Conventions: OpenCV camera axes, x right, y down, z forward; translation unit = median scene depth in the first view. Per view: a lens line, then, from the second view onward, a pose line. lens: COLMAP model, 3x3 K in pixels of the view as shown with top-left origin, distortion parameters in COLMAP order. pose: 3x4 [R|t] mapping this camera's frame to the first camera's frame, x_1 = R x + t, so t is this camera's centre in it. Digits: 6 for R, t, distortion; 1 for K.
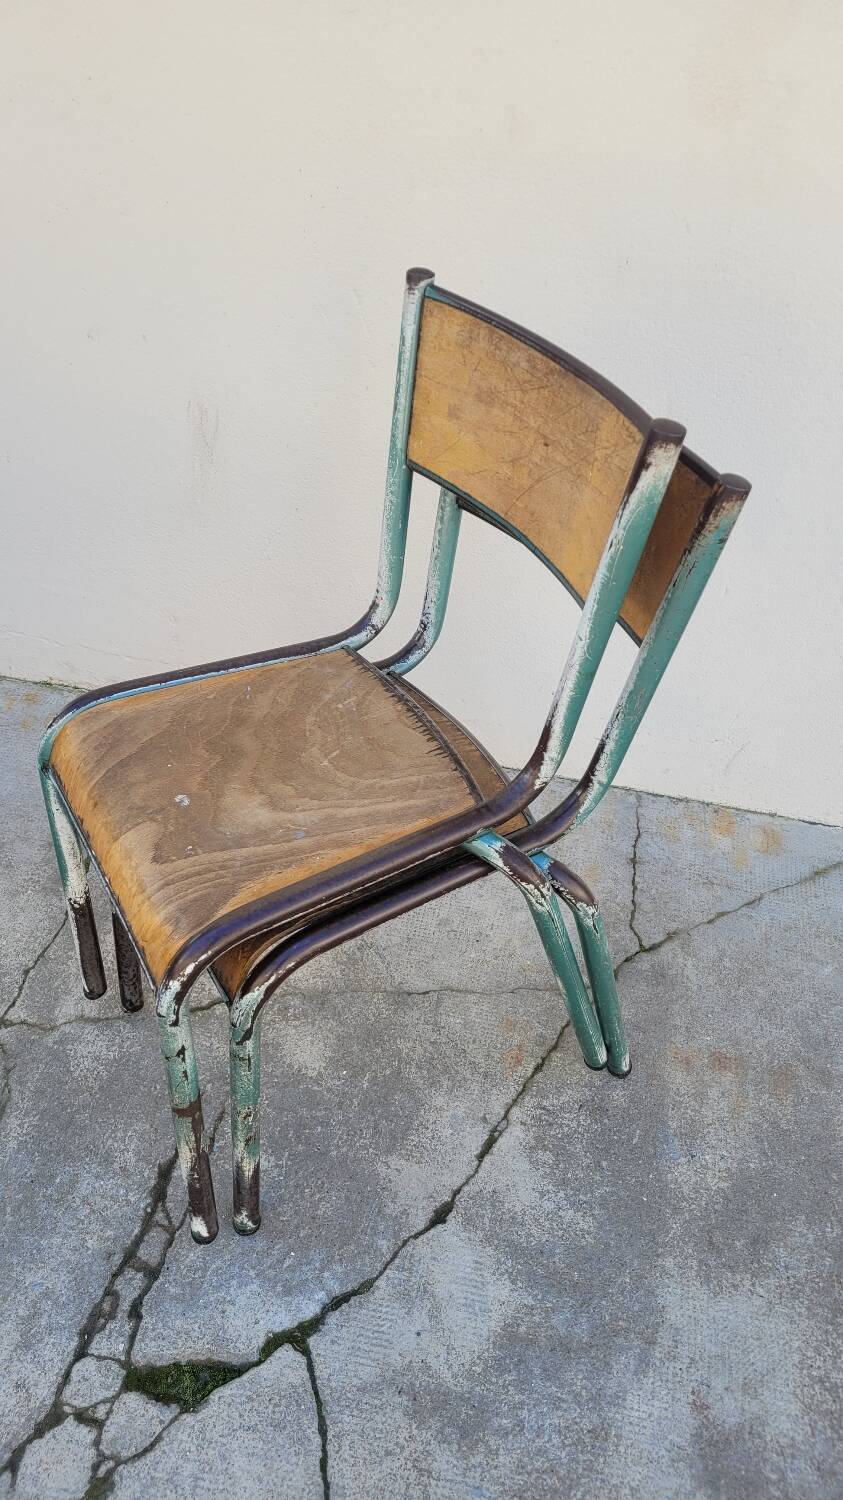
lens RADIAL K [[1130.4, 0, 421.1], [0, 1130.4, 759.2], [0, 0, 1]] dist [0.054177, -0.037819]
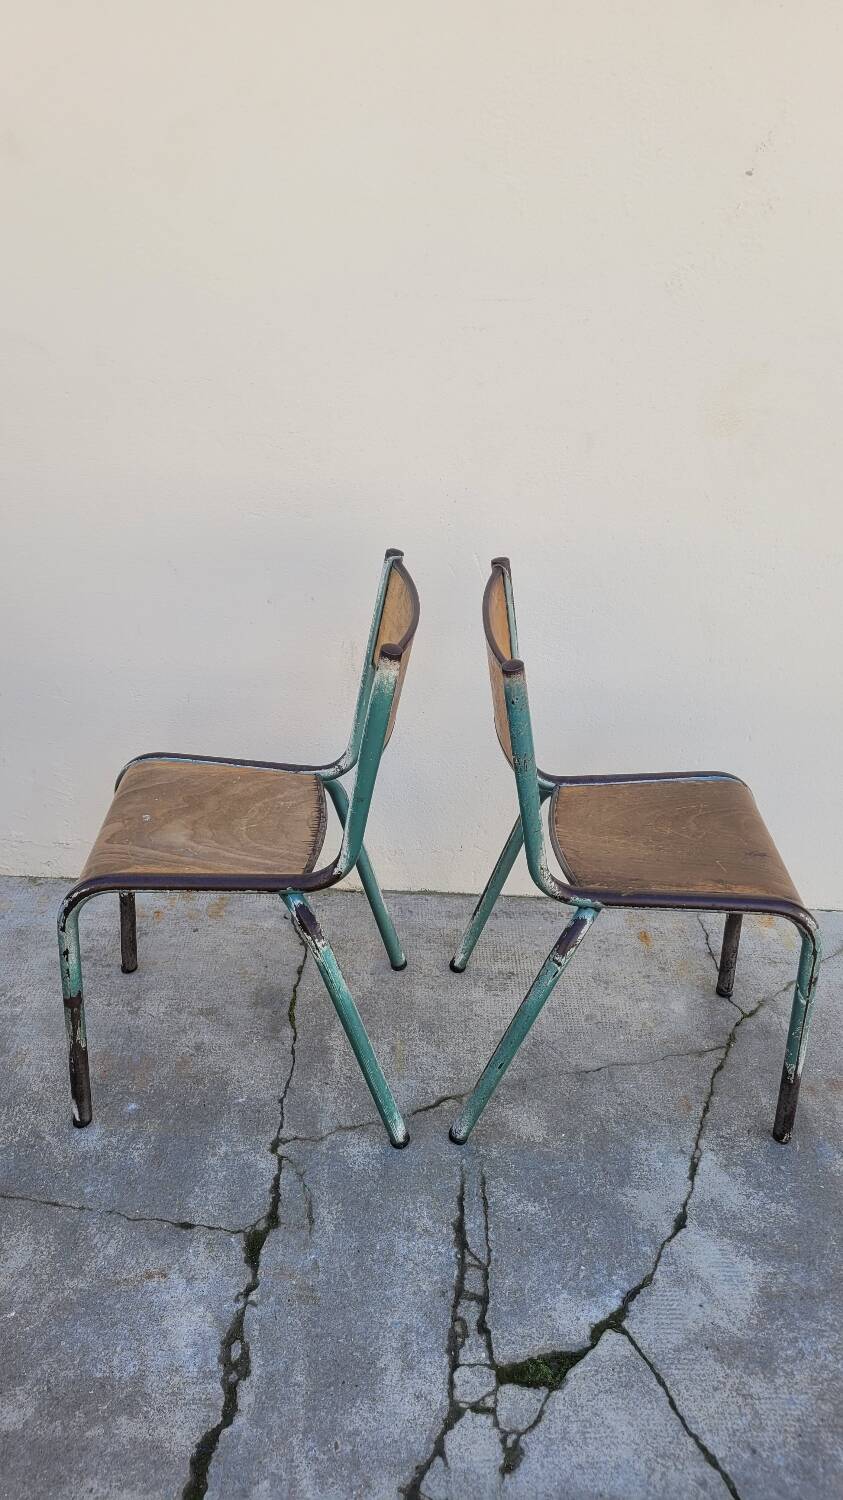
lens RADIAL K [[1130.4, 0, 418.9], [0, 1130.4, 735.2], [0, 0, 1]] dist [0.054177, -0.037819]
pose [[0.981193, -0.104520, 0.162285, -0.417495], [0.137987, 0.967689, -0.211040, 0.100691], [-0.134984, 0.229464, 0.963912, -0.317492]]
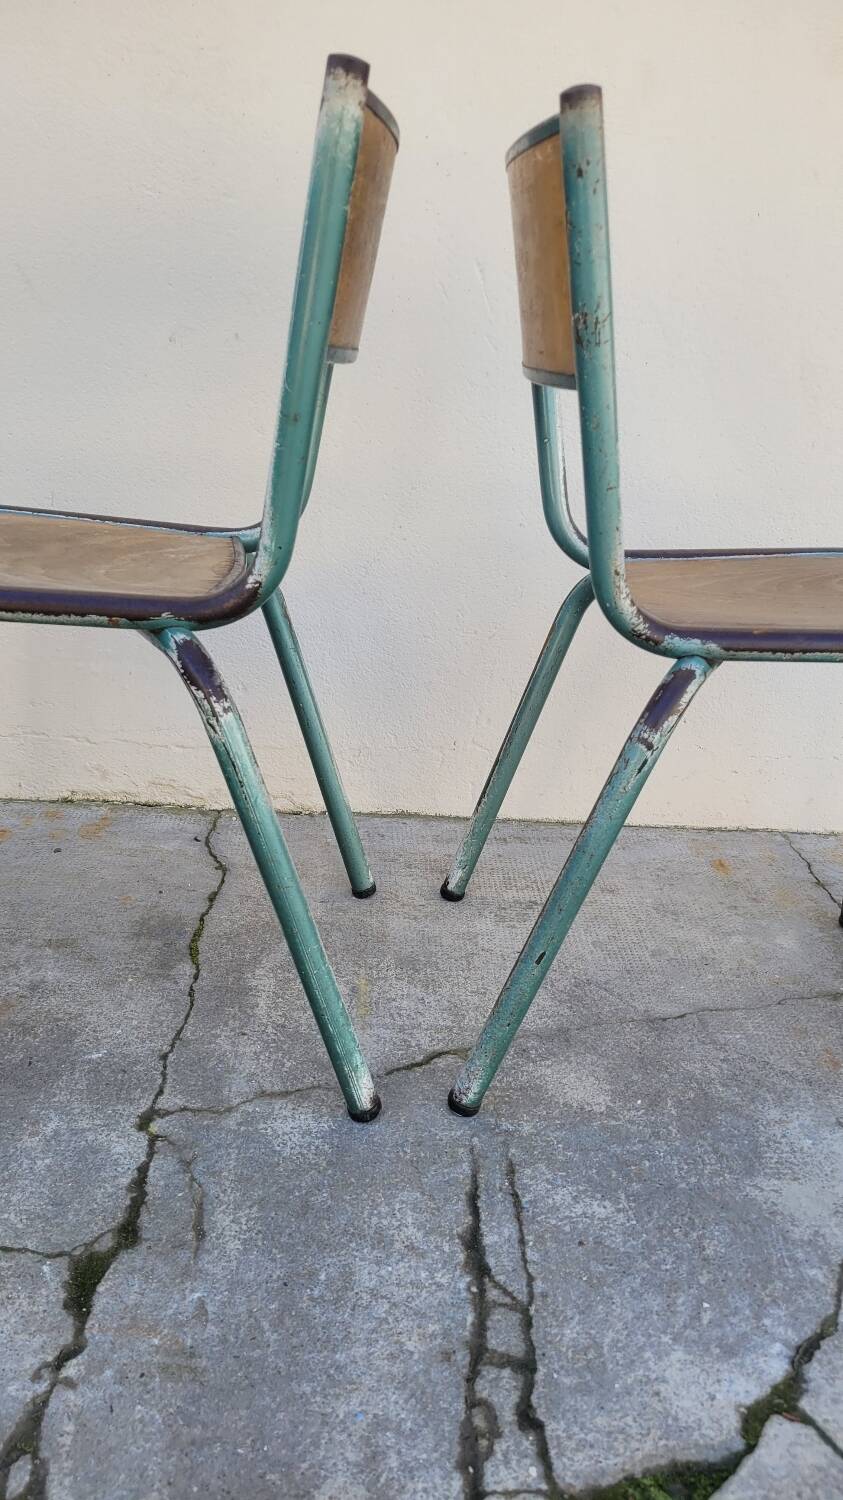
lens RADIAL K [[1130.4, 0, 440.4], [0, 1130.4, 774.4], [0, 0, 1]] dist [0.054177, -0.037819]
pose [[0.971789, -0.085294, 0.219890, -0.372541], [0.151028, 0.941141, -0.302396, 0.306030], [-0.181155, 0.327075, 0.927472, 0.285212]]
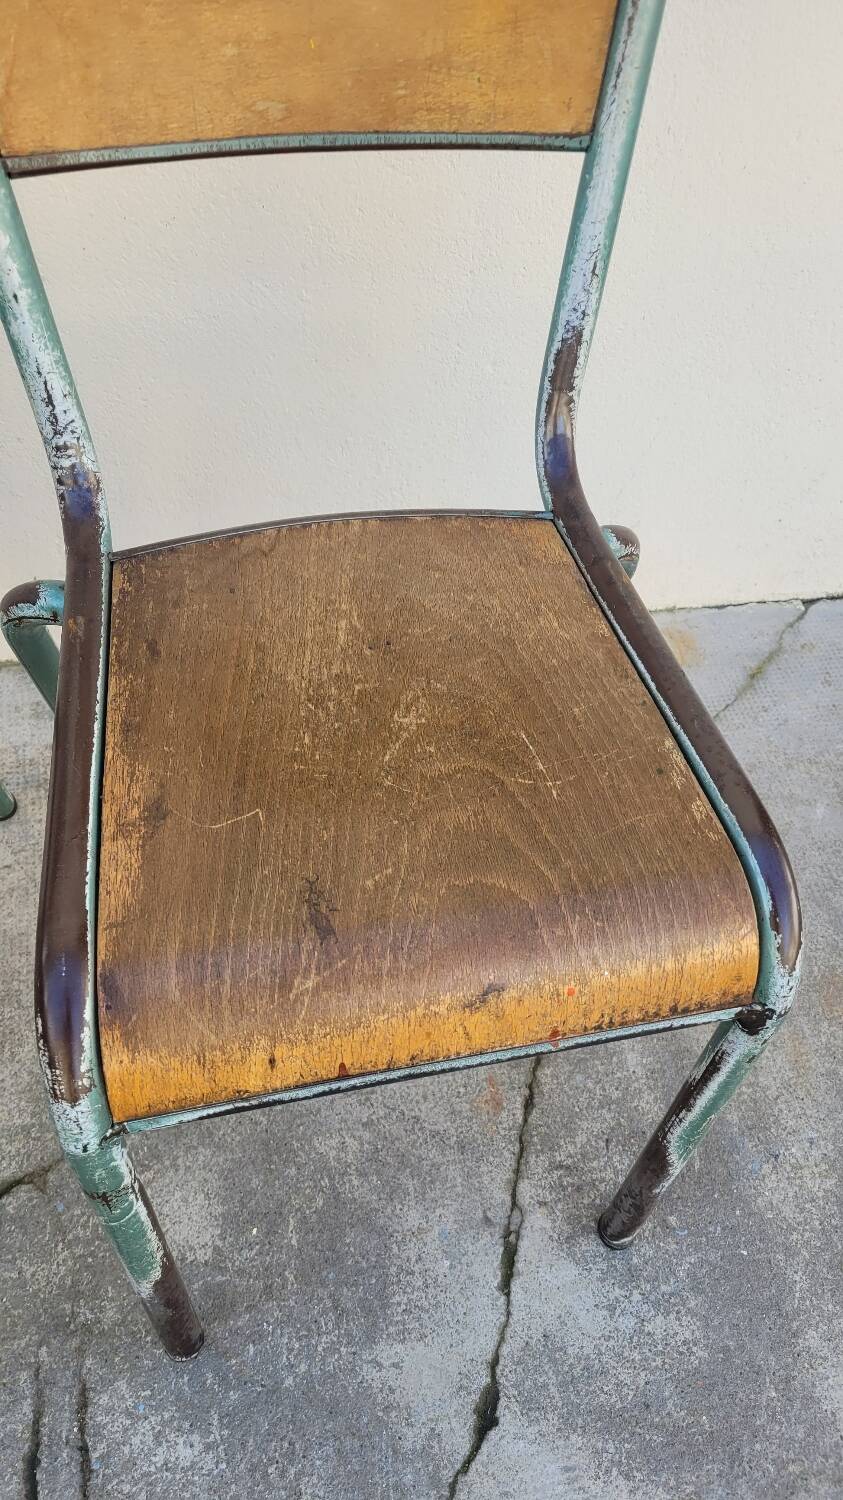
lens RADIAL K [[1133.5, 0, 439.9], [0, 1133.5, 775.4], [0, 0, 1]] dist [0.053349, -0.034449]
pose [[0.923726, -0.297914, 0.240784, -0.054853], [0.234495, 0.936837, 0.259514, -0.107605], [-0.302889, -0.183258, 0.935241, 0.467188]]
